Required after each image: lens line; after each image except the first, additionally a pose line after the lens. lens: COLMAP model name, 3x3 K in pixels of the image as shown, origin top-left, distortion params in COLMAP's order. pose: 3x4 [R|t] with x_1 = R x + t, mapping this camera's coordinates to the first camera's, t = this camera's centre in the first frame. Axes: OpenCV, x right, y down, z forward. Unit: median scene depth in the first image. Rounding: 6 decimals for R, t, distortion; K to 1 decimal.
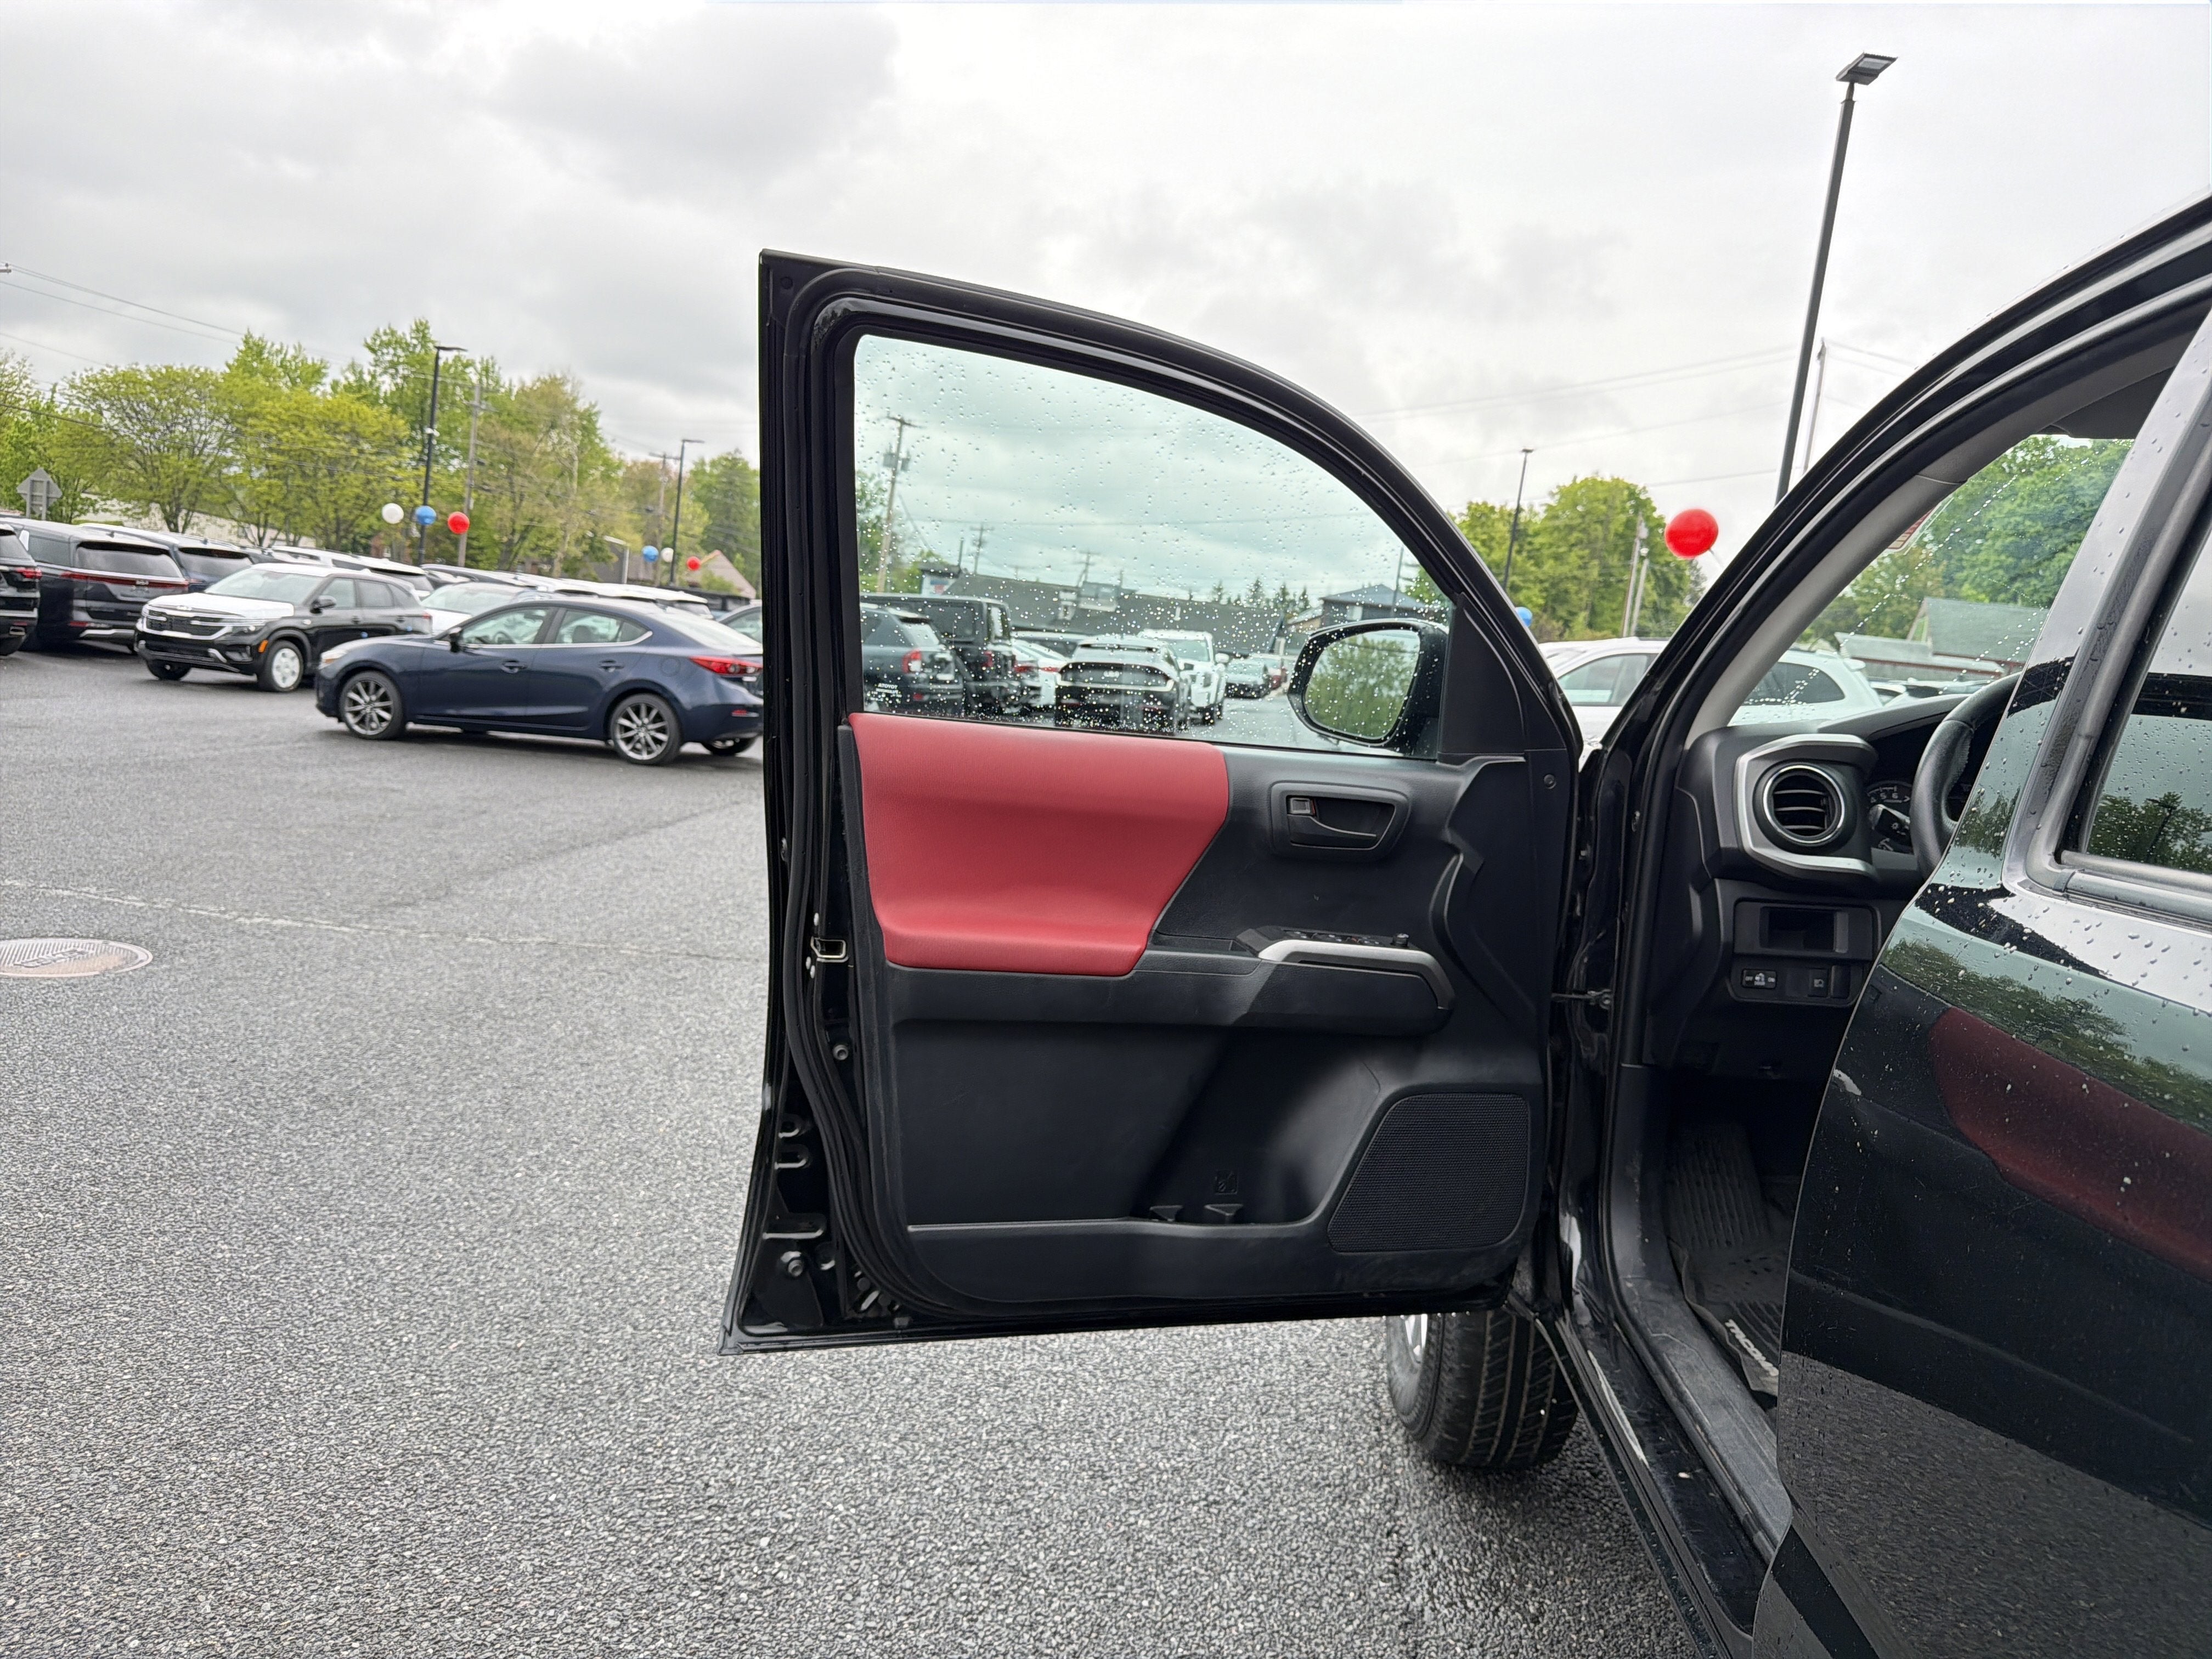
lens RADIAL K [[1604.9, 0, 1106.0], [0, 1604.9, 829.5], [0, 0, 1]] dist [-0.004631, -0.001469]
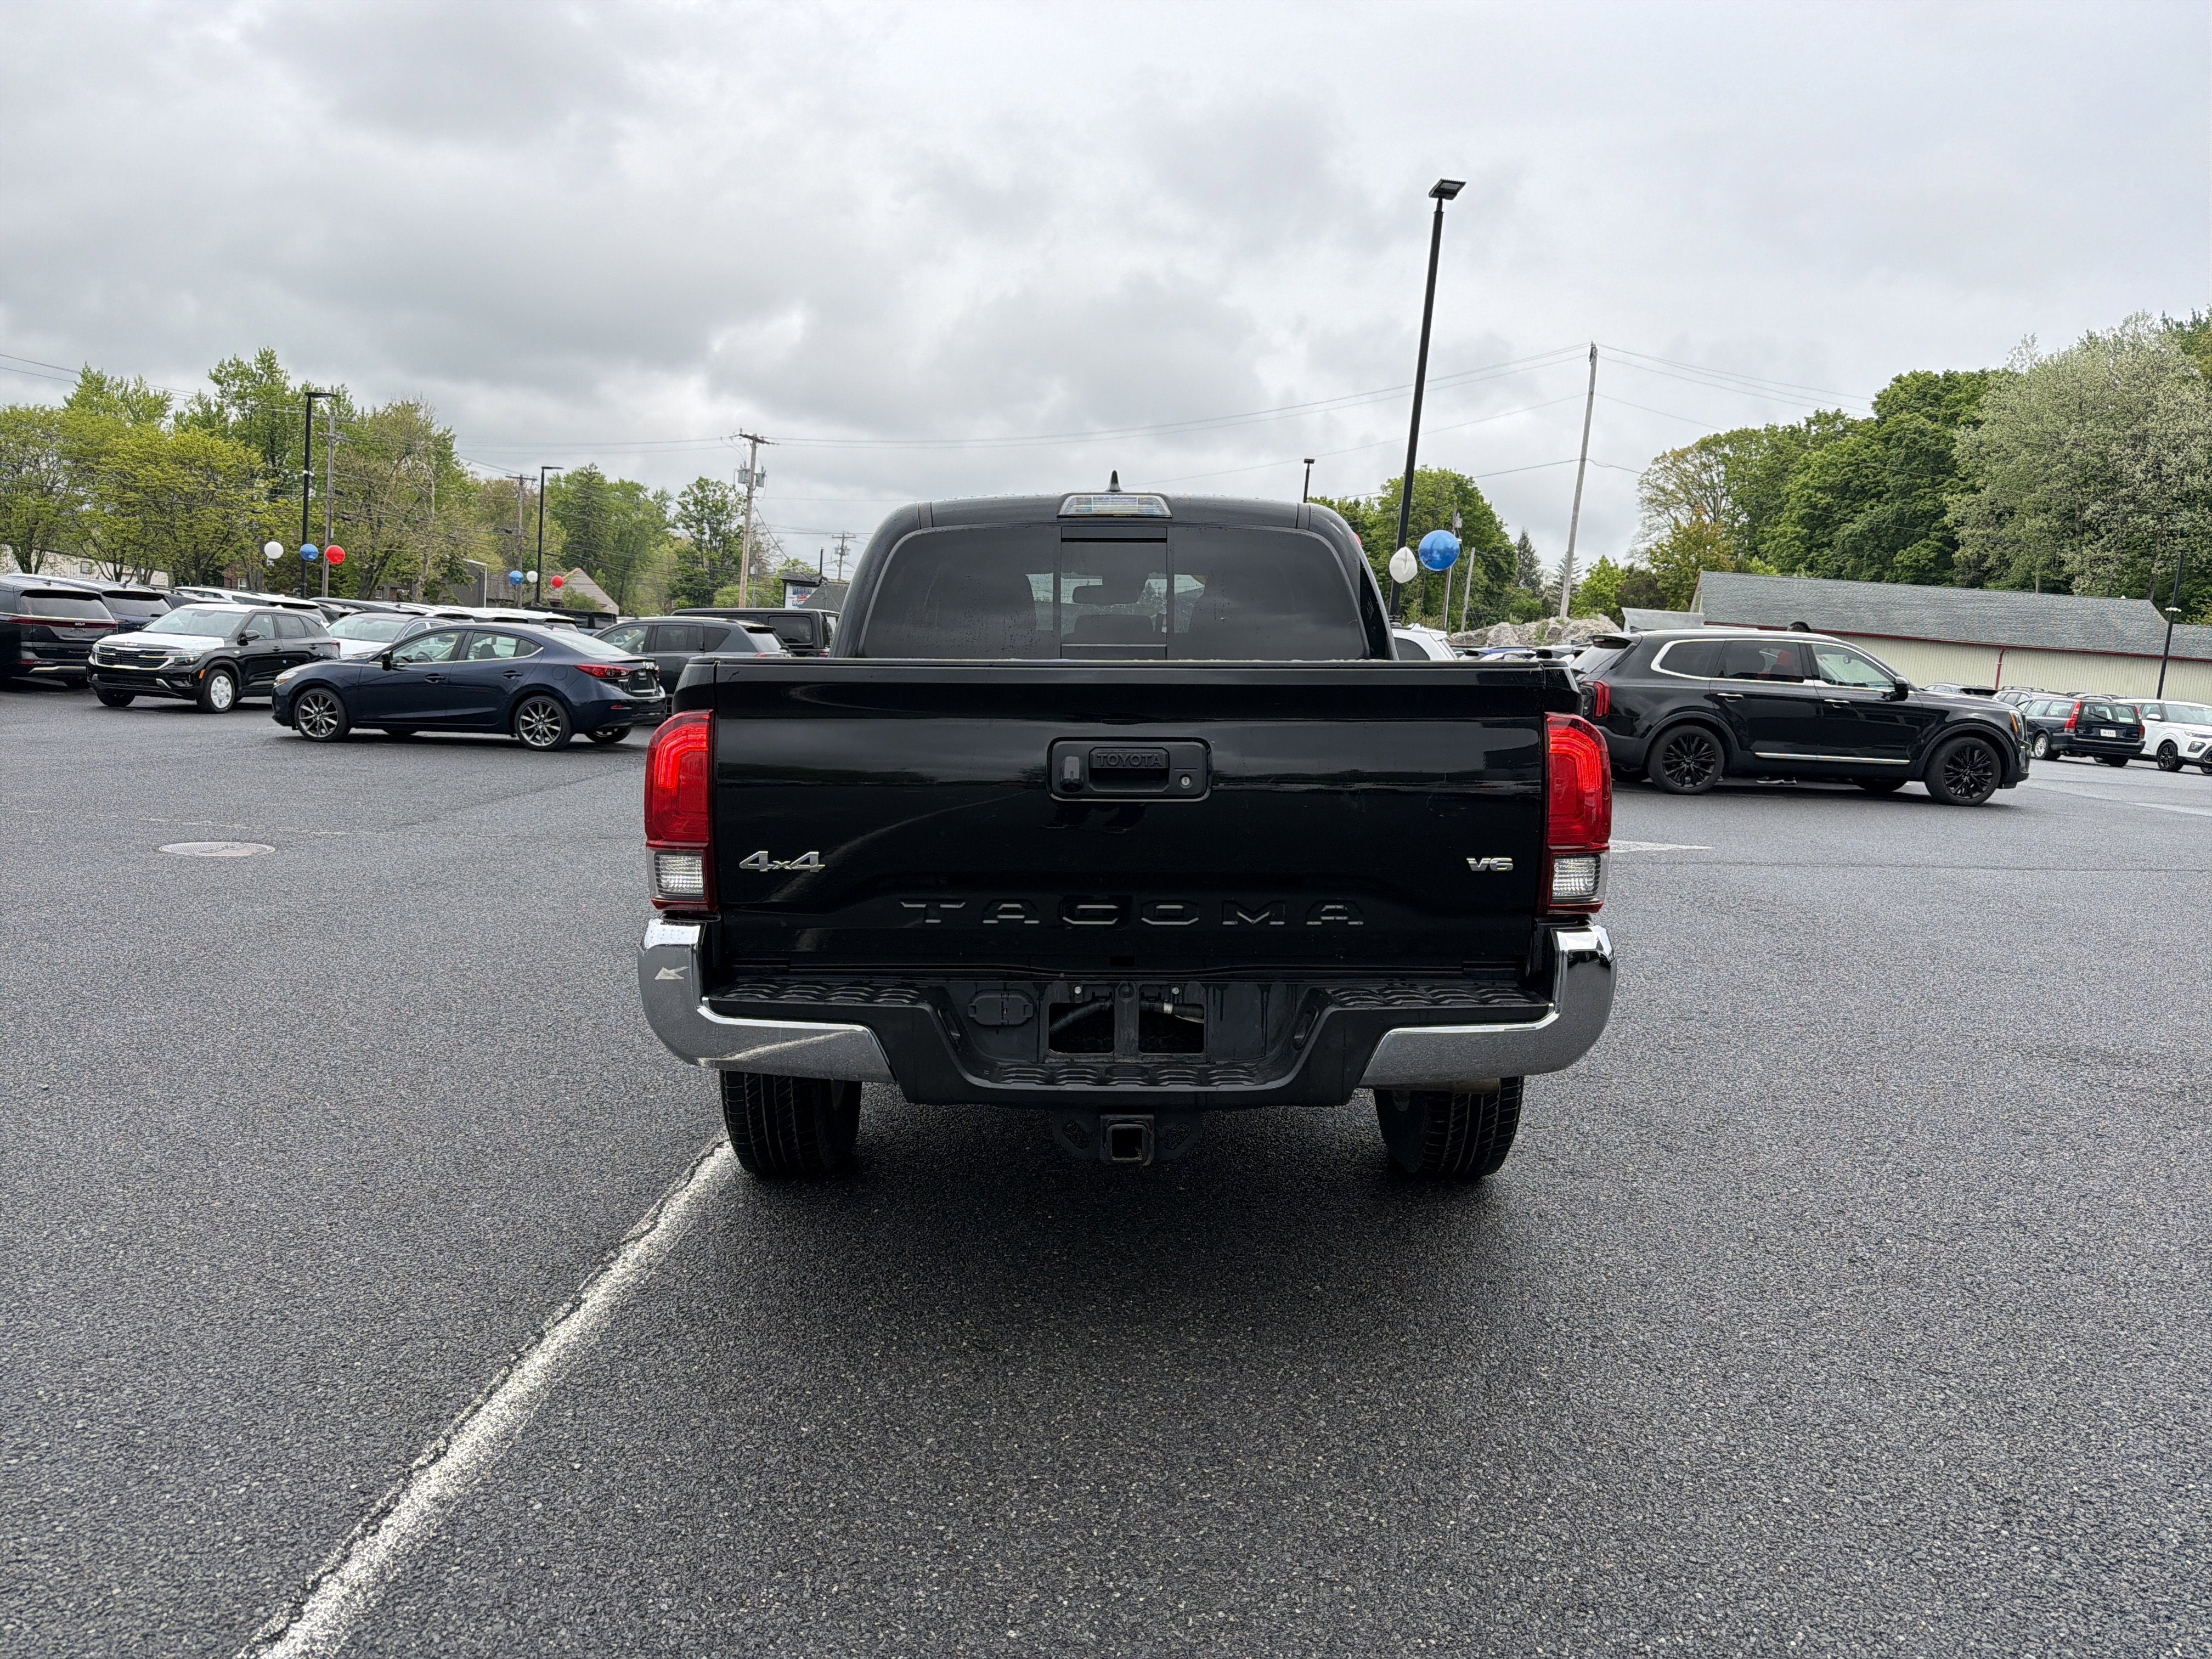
lens RADIAL K [[1598.4, 0, 1096.5], [0, 1598.4, 837.1], [0, 0, 1]] dist [0.000695, -0.008173]
pose [[0.996451, -0.049407, 0.068143, 0.030148], [0.049023, 0.998771, 0.007305, 0.019504], [-0.068420, -0.003938, 0.997649, -0.146454]]
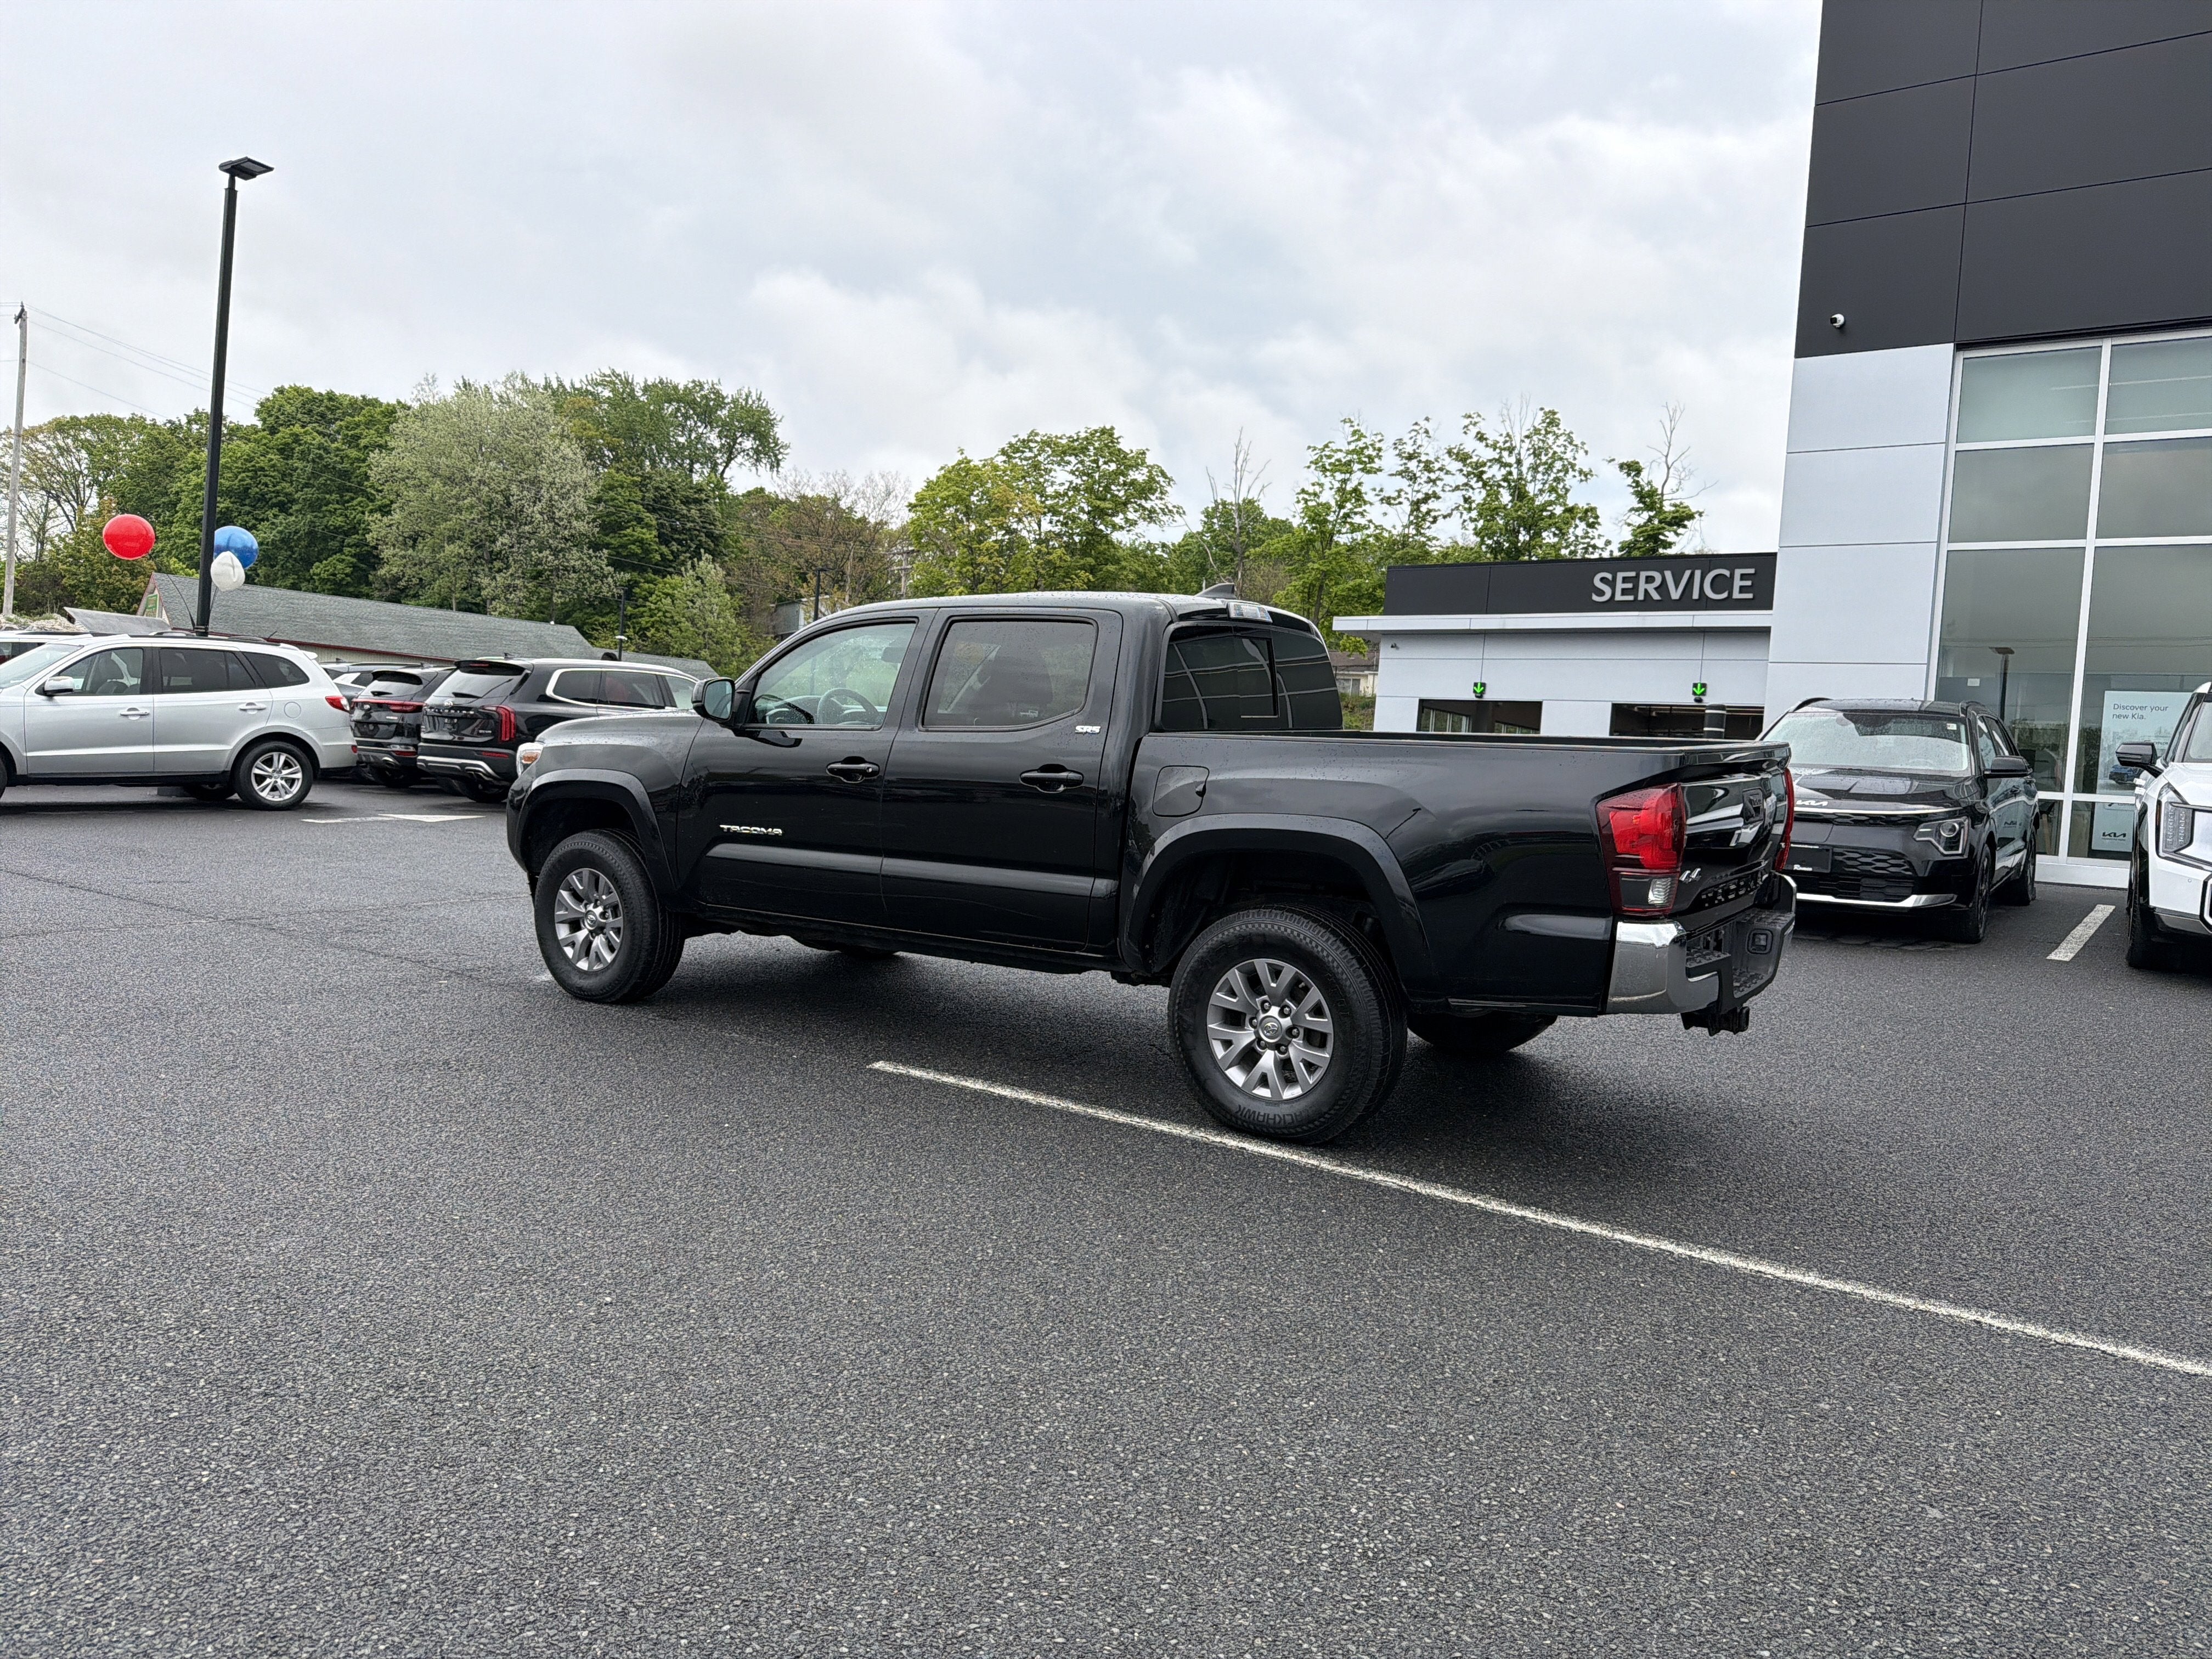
lens RADIAL K [[1598.4, 0, 1096.5], [0, 1598.4, 837.1], [0, 0, 1]] dist [0.000695, -0.008173]
pose [[0.515132, -0.106951, 0.850412, -0.134076], [0.086391, 0.993610, 0.072629, 0.001740], [-0.852746, 0.036054, 0.521080, -0.083916]]
